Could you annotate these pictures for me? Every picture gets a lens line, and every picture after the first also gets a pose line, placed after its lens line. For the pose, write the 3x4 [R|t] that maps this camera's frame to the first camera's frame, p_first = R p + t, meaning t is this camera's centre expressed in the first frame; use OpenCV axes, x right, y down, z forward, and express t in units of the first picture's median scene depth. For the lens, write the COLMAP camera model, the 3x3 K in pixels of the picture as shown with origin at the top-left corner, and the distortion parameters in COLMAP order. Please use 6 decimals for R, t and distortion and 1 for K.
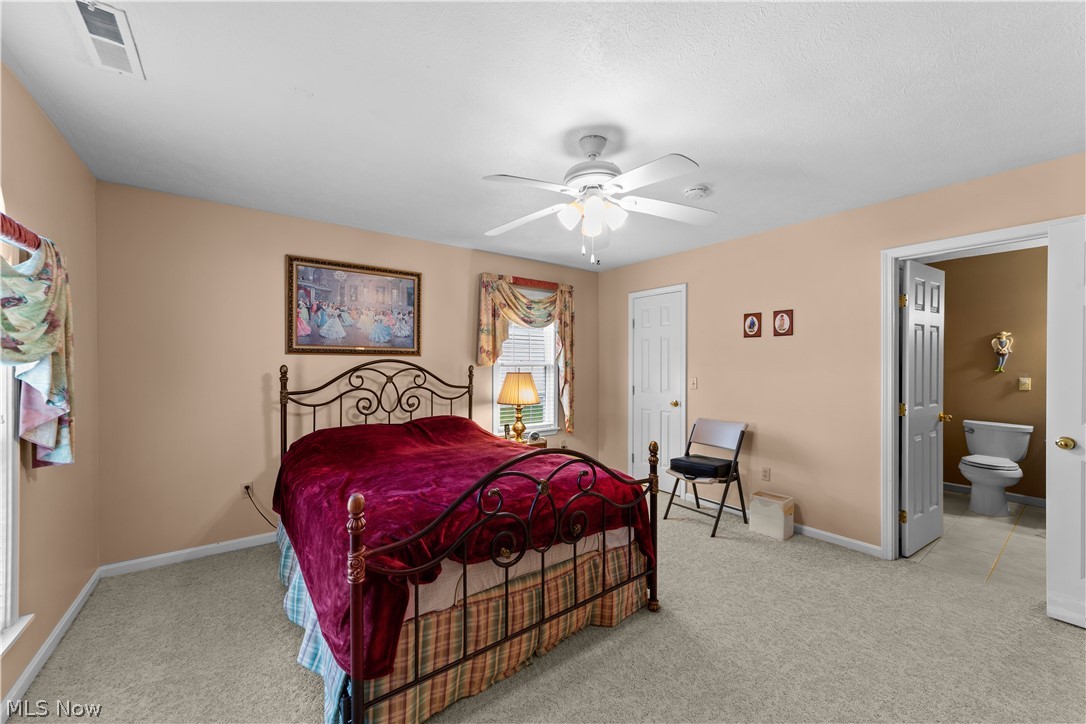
lens RADIAL K [[417.1, 0, 539.1], [0, 417.1, 365.8], [0, 0, 1]] dist [-0.022231, 0.010156]
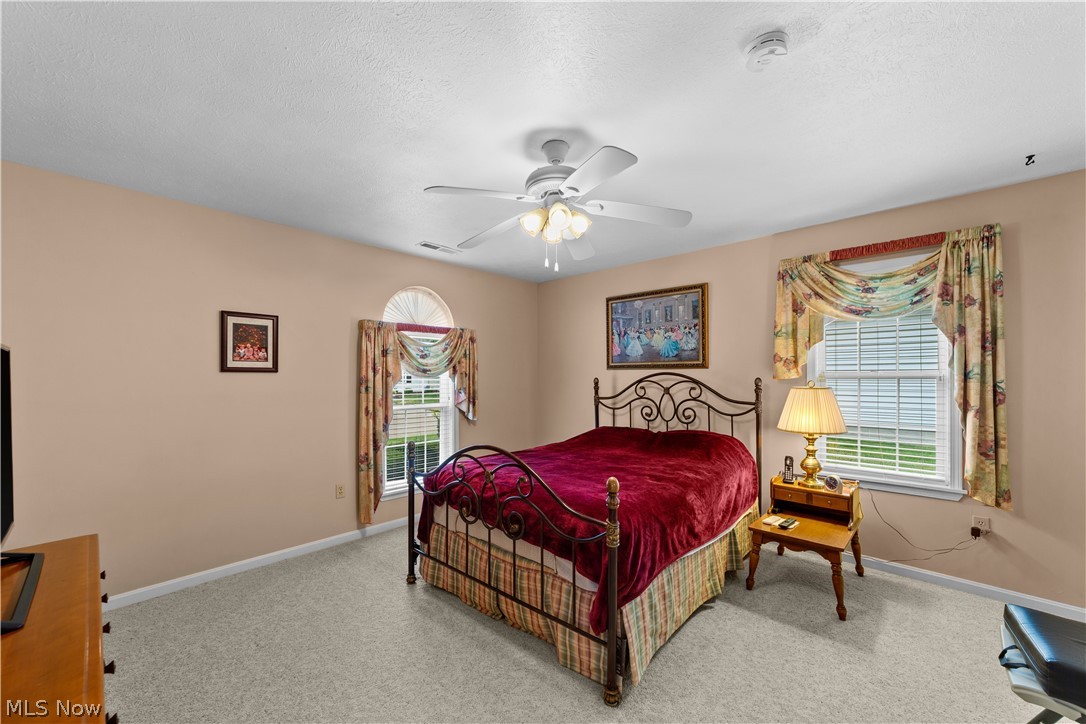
lens RADIAL K [[418.2, 0, 538.6], [0, 418.2, 373.9], [0, 0, 1]] dist [-0.020241, 0.009785]
pose [[0.186470, -0.010805, -0.982401, 0.636235], [-0.000853, 0.999937, -0.011160, 0.000938], [0.982460, 0.002919, 0.186449, 0.461735]]
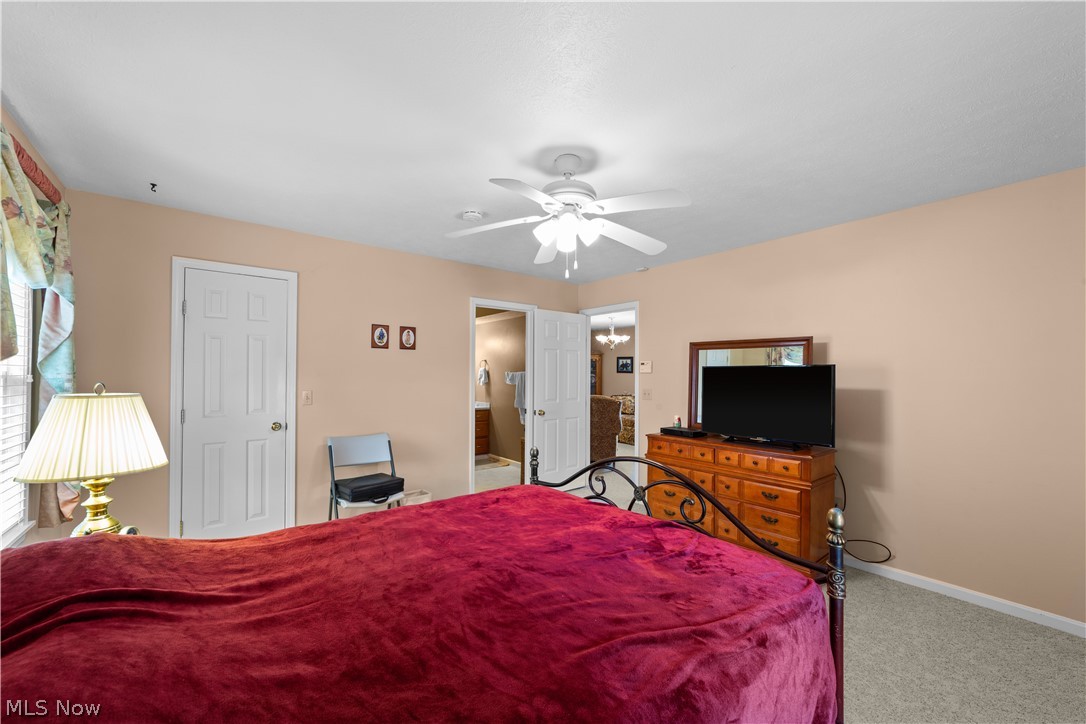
lens RADIAL K [[417.1, 0, 539.1], [0, 417.1, 365.8], [0, 0, 1]] dist [-0.022231, 0.010156]
pose [[-0.045129, 0.018305, 0.998813, -0.518677], [-0.001999, 0.999828, -0.018414, -0.008113], [-0.998979, -0.002827, -0.045085, 0.655352]]
